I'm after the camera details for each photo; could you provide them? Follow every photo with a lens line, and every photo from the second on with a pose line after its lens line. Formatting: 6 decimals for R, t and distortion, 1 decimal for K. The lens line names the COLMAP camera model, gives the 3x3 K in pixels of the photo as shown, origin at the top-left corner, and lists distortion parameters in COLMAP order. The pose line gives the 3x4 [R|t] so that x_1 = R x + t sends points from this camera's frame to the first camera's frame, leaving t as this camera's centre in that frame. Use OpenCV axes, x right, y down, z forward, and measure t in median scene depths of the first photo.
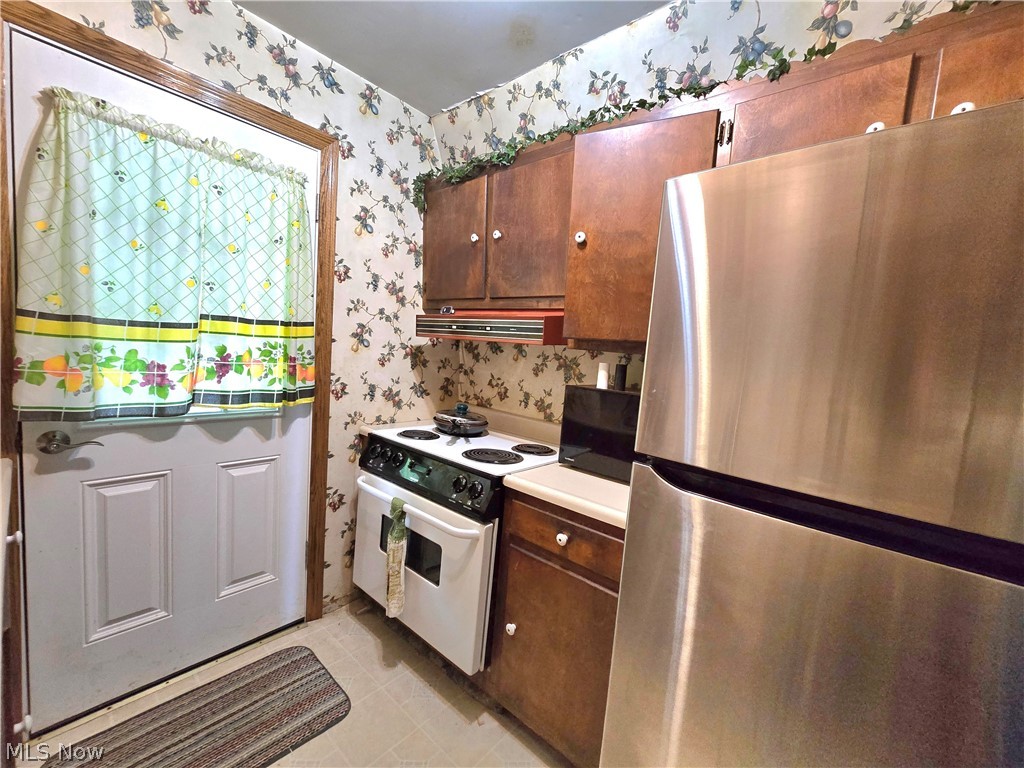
lens RADIAL K [[424.9, 0, 509.7], [0, 424.9, 384.9], [0, 0, 1]] dist [-0.003249, 0.000750]
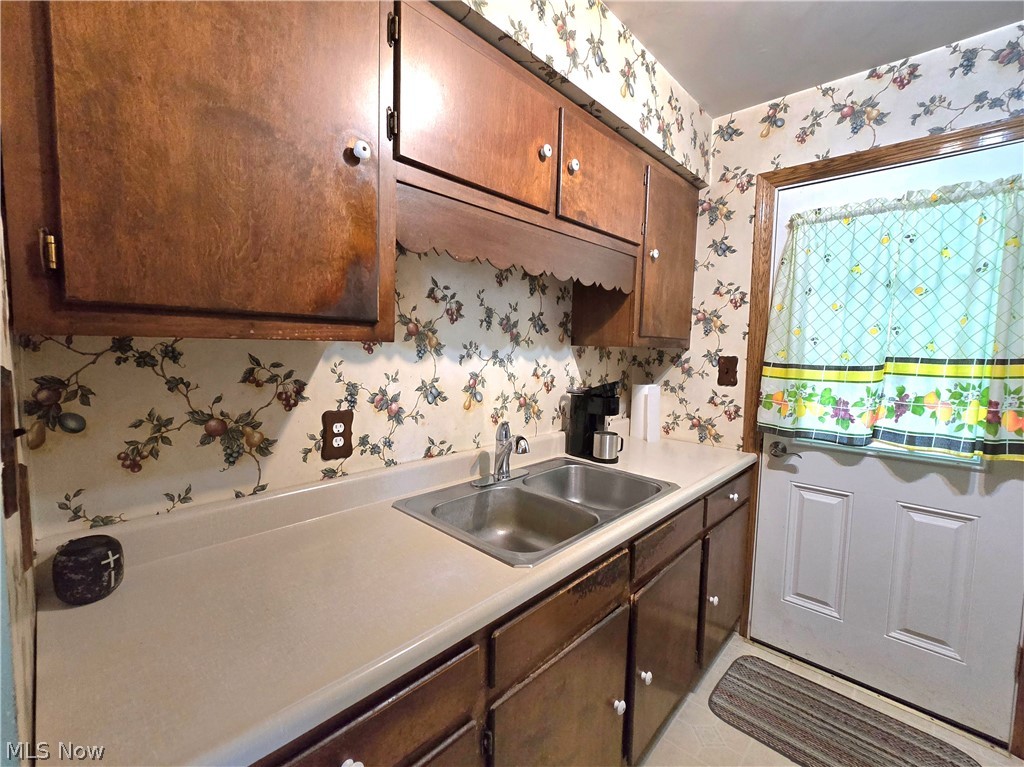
lens RADIAL K [[448.1, 0, 510.1], [0, 448.1, 384.2], [0, 0, 1]] dist [-0.004475, 0.000821]
pose [[-0.059158, 0.008588, -0.998212, 0.461888], [-0.103826, 0.994487, 0.014709, -0.015031], [0.992835, 0.104510, -0.057940, 0.117546]]
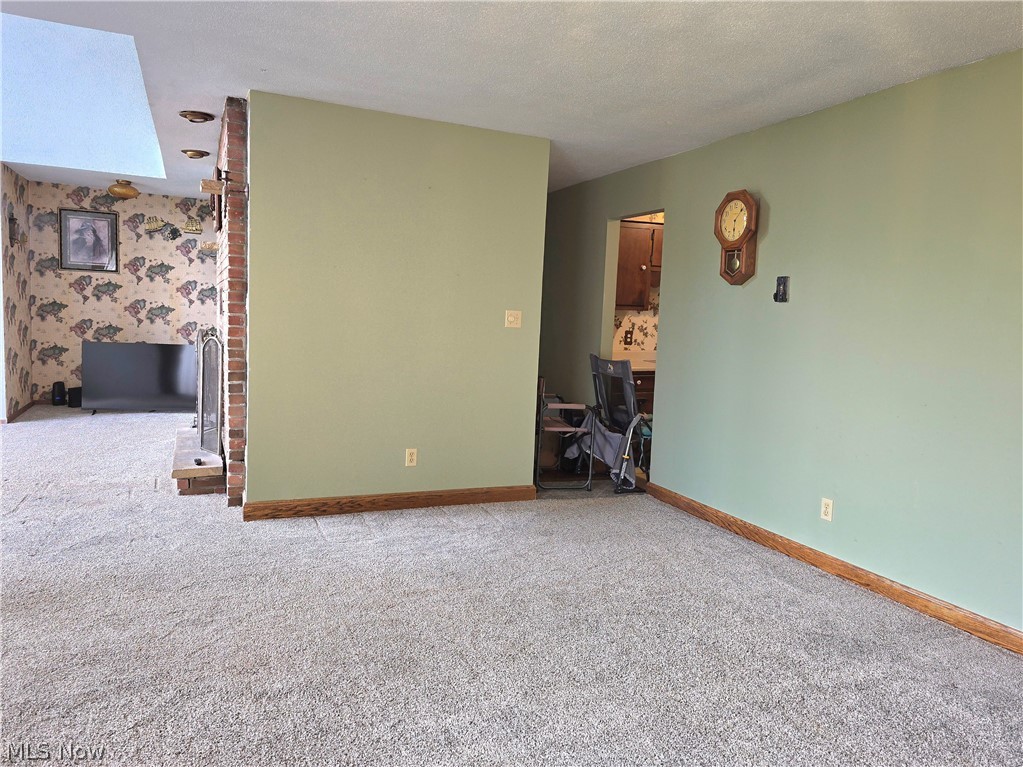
lens RADIAL K [[711.7, 0, 498.6], [0, 711.7, 381.4], [0, 0, 1]] dist [0.070197, -0.058017]
pose [[-0.425603, 0.004618, -0.904898, 4.380026], [-0.138895, 0.987804, 0.070367, 0.212598], [0.894187, 0.155634, -0.419771, 1.028522]]
